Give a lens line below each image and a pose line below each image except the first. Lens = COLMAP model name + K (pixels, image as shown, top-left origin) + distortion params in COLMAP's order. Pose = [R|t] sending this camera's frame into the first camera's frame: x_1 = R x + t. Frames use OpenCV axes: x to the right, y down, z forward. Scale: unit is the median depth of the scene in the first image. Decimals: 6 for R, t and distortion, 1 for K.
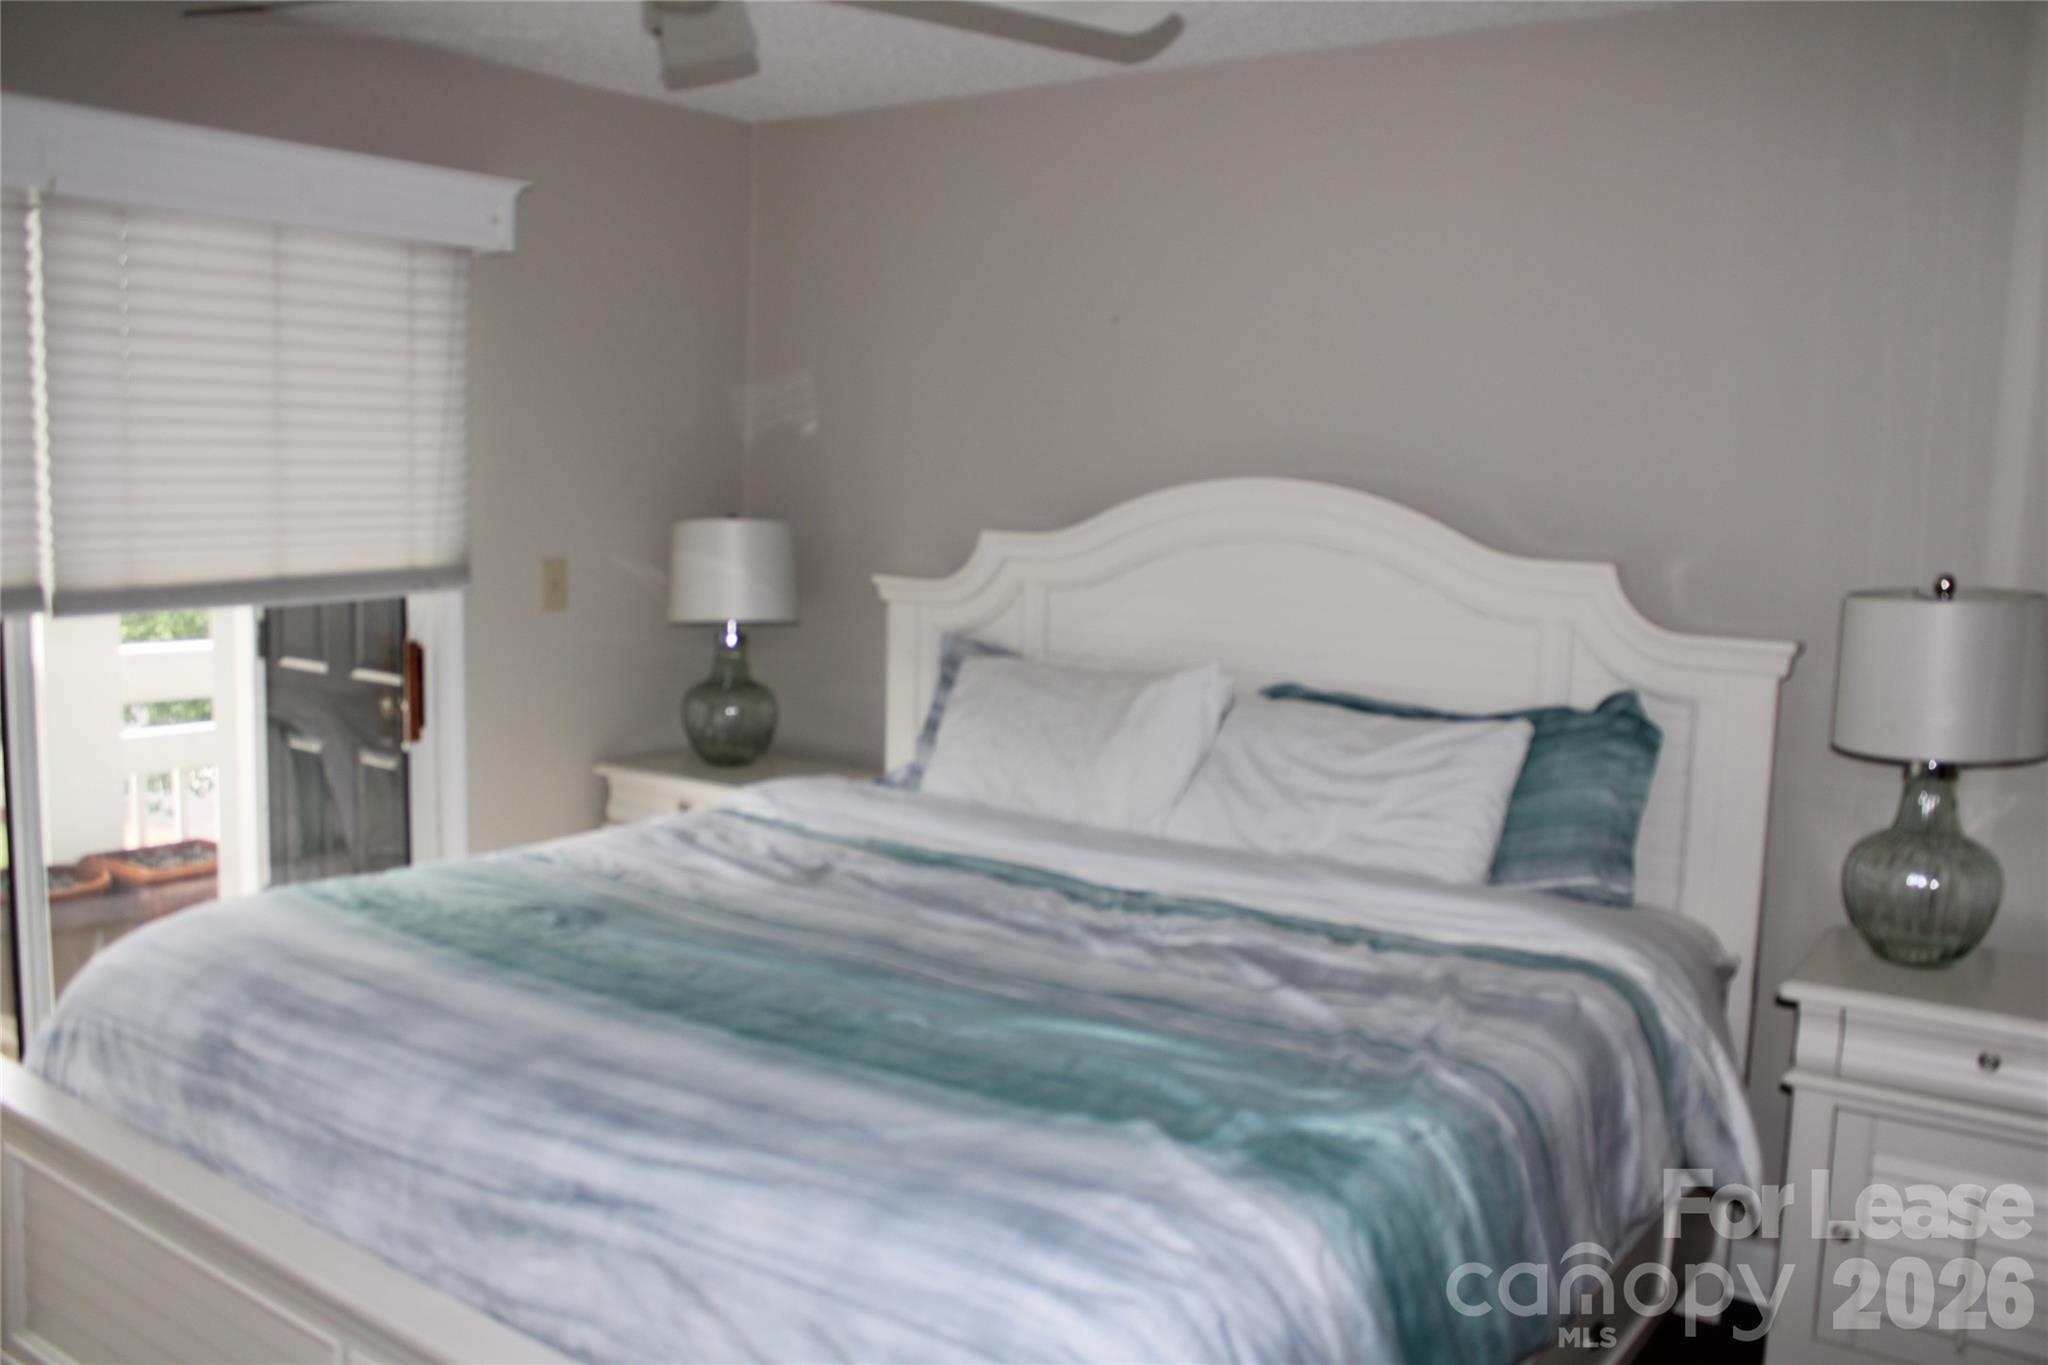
lens RADIAL K [[1730.5, 0, 964.0], [0, 1730.5, 681.0], [0, 0, 1]] dist [-0.081637, -0.000847]
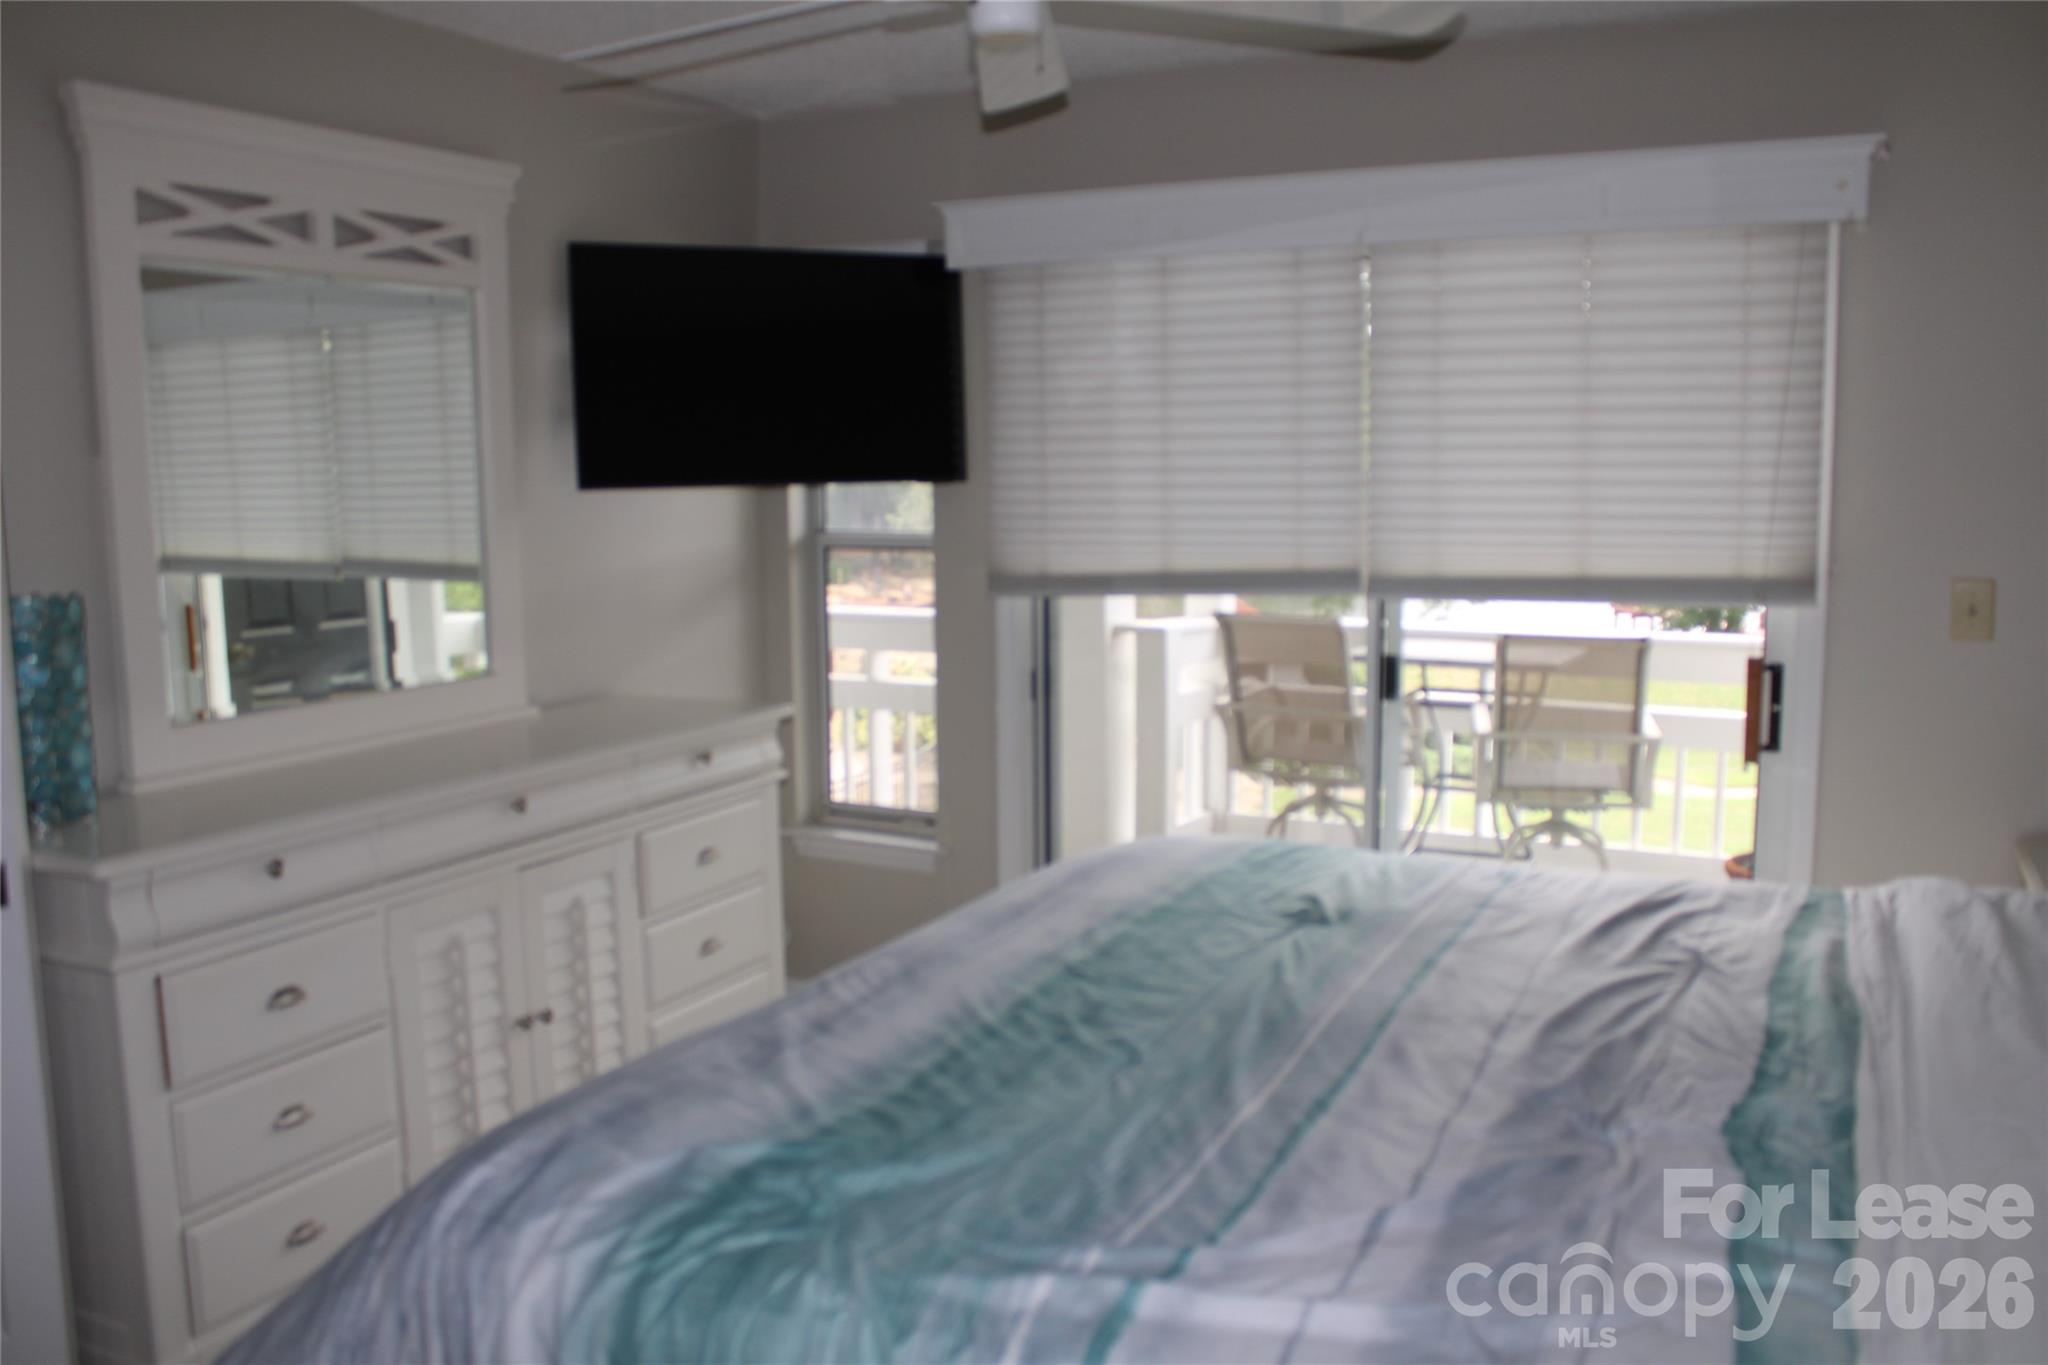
lens RADIAL K [[1730.5, 0, 964.0], [0, 1730.5, 681.0], [0, 0, 1]] dist [-0.081637, -0.000847]
pose [[0.180636, 0.110920, -0.977275, 0.553497], [-0.099703, 0.990567, 0.094000, -0.058758], [0.978483, 0.080458, 0.189992, 0.447665]]
